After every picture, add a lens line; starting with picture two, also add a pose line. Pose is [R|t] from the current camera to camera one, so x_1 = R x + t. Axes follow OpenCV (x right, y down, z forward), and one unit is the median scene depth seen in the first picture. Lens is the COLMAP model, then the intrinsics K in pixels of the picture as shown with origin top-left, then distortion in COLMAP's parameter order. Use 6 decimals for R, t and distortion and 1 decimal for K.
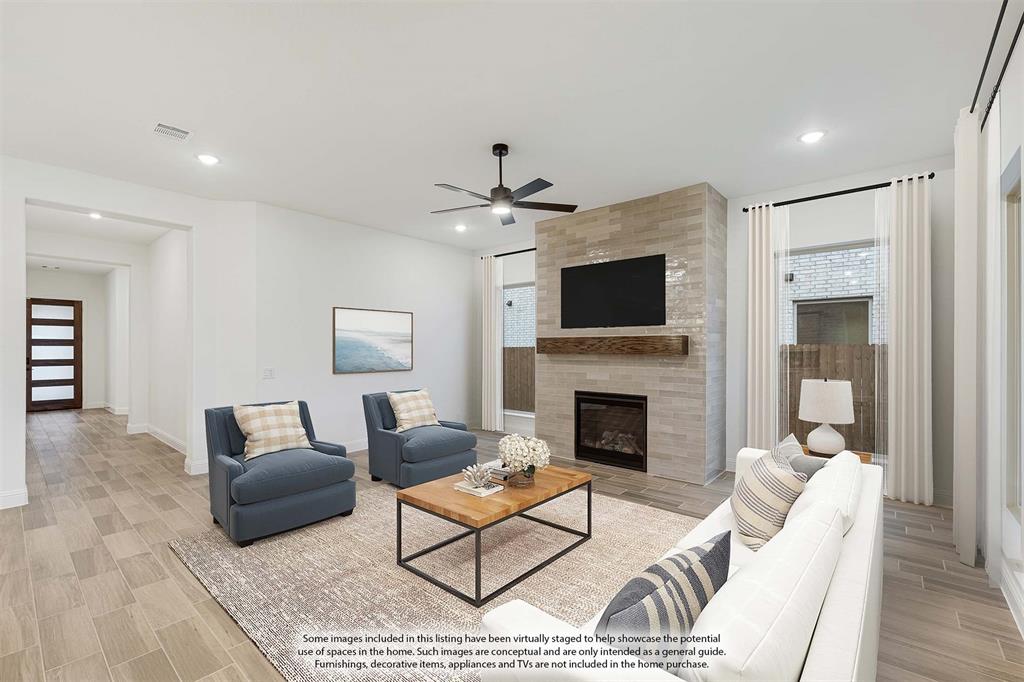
lens RADIAL K [[432.8, 0, 507.7], [0, 432.8, 346.6], [0, 0, 1]] dist [0.000550, -0.000615]
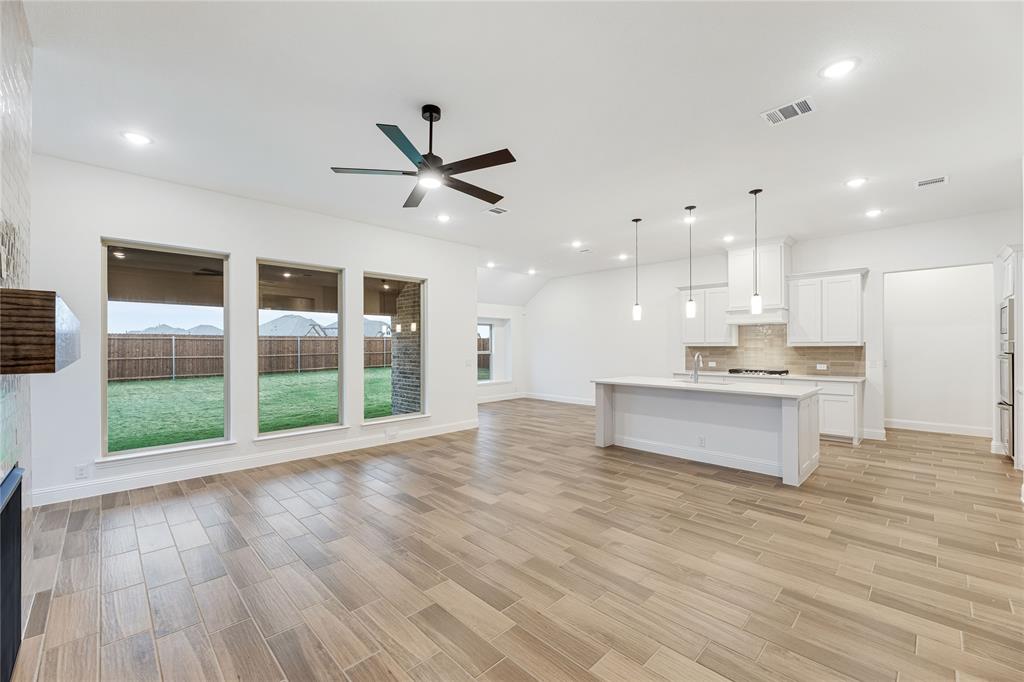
lens RADIAL K [[417.1, 0, 514.6], [0, 417.1, 344.5], [0, 0, 1]] dist [0.007517, -0.000311]
pose [[-0.997871, 0.001356, 0.065200, -0.159463], [0.000899, 0.999975, -0.007046, 0.005058], [-0.065207, -0.006973, -0.997847, 1.247660]]
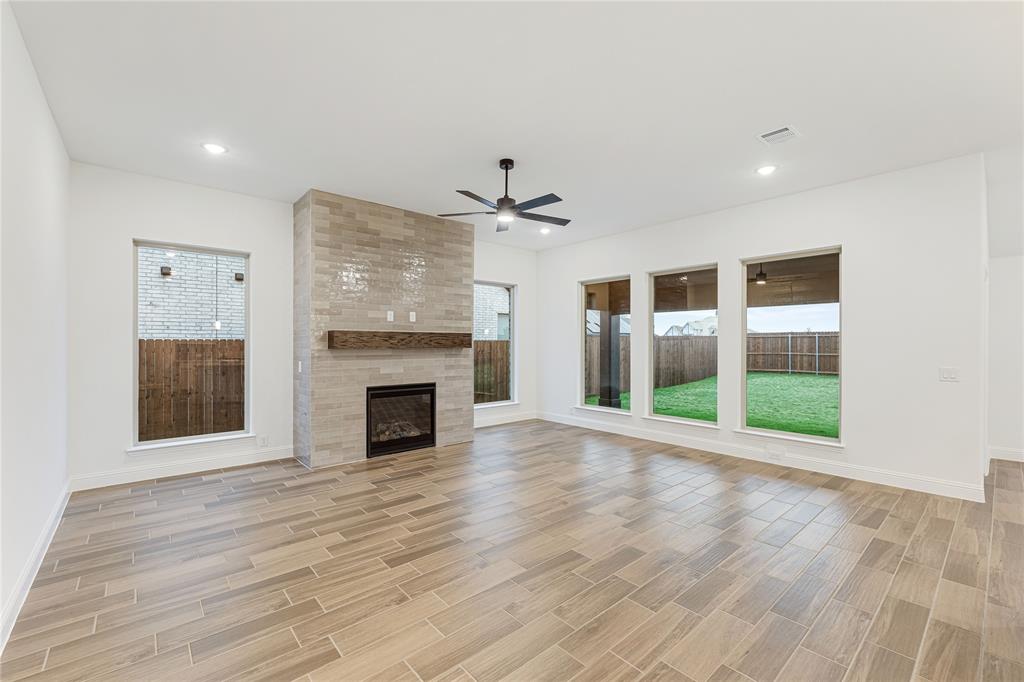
lens RADIAL K [[432.8, 0, 512.8], [0, 432.8, 342.4], [0, 0, 1]] dist [0.000550, -0.000615]
pose [[0.131928, 0.000919, 0.991259, -0.770695], [-0.005598, 0.999984, -0.000182, 0.001481], [-0.991244, -0.005525, 0.131931, 0.574351]]
